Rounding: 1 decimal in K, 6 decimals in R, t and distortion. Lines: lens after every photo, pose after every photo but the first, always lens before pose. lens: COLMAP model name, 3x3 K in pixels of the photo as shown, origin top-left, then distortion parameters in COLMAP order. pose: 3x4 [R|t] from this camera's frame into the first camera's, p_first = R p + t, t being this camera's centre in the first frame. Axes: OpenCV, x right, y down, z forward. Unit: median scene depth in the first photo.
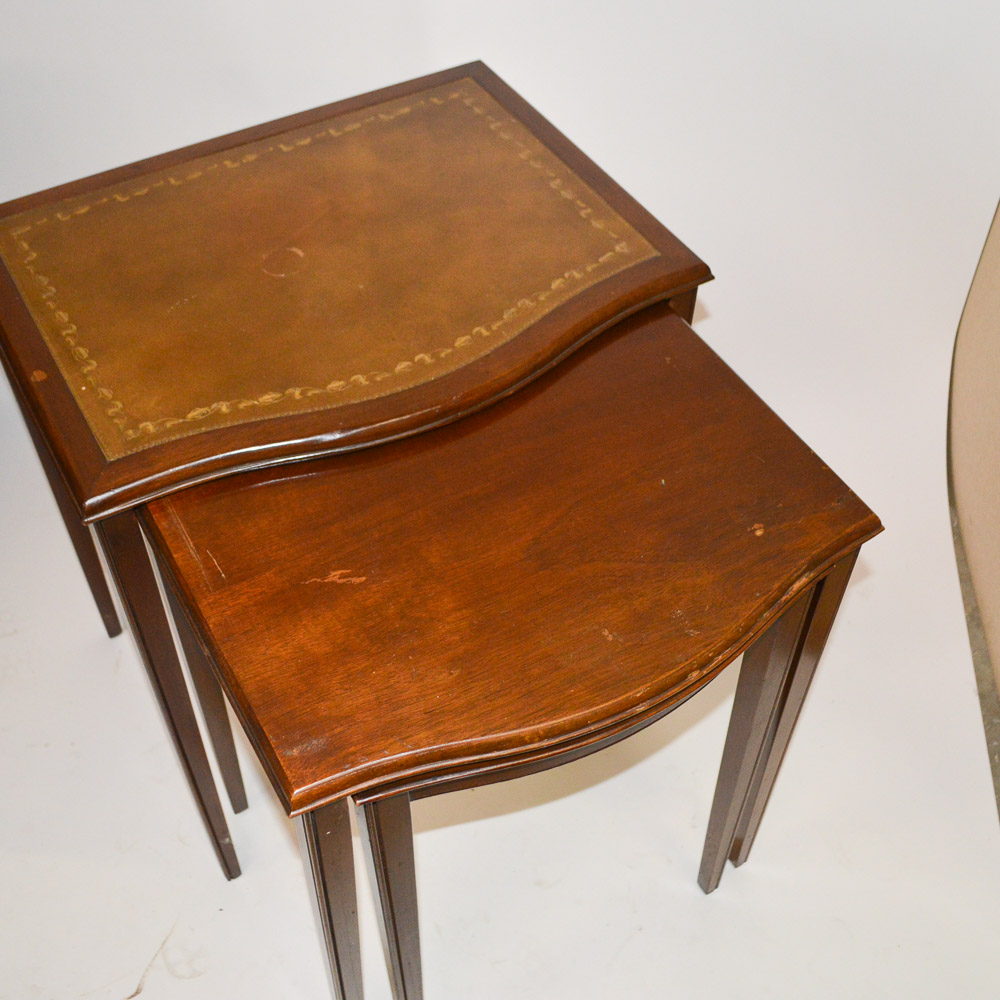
lens RADIAL K [[1328.5, 0, 484.4], [0, 1328.5, 499.0], [0, 0, 1]] dist [-0.071852, -0.064980]
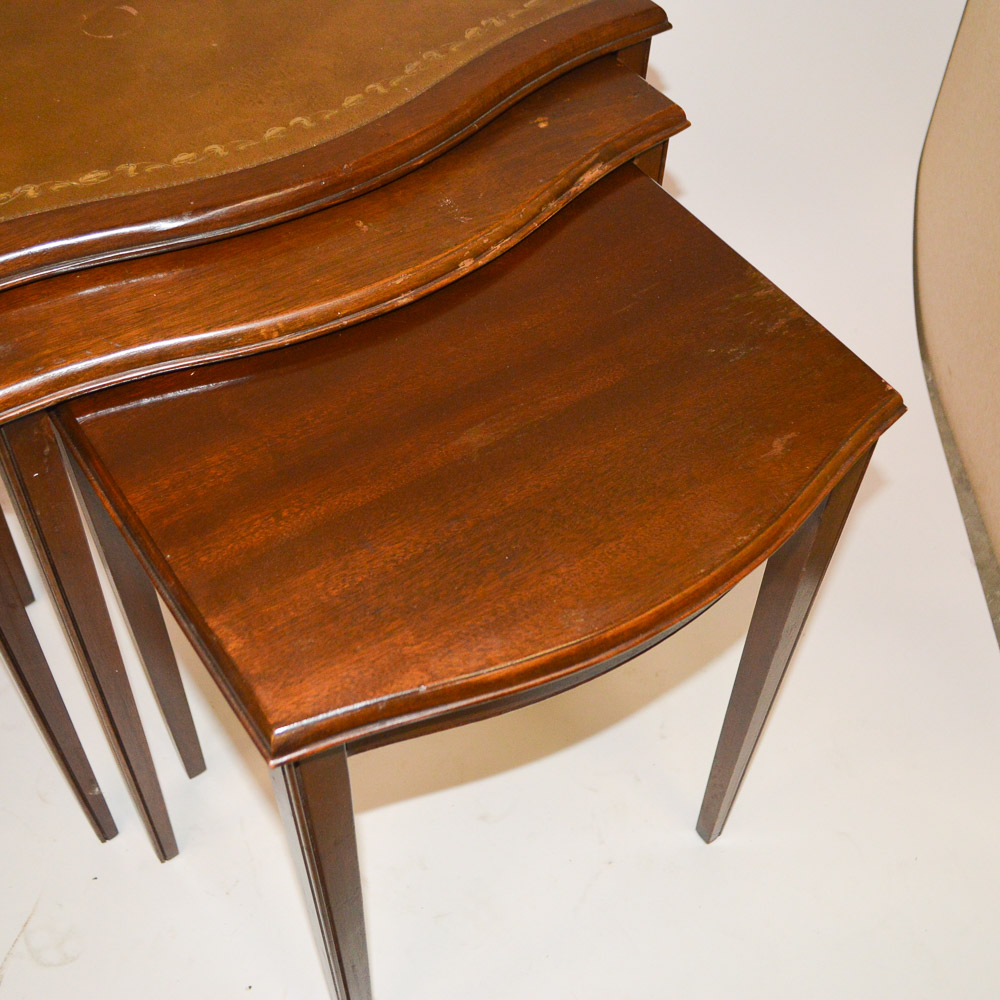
lens RADIAL K [[1343.7, 0, 500.0], [0, 1343.7, 500.0], [0, 0, 1]] dist [-0.077414, -0.035527]
pose [[0.994848, -0.057775, 0.083304, -0.009339], [0.054612, 0.997716, 0.039759, 0.082015], [-0.085411, -0.035004, 0.995731, 0.233890]]
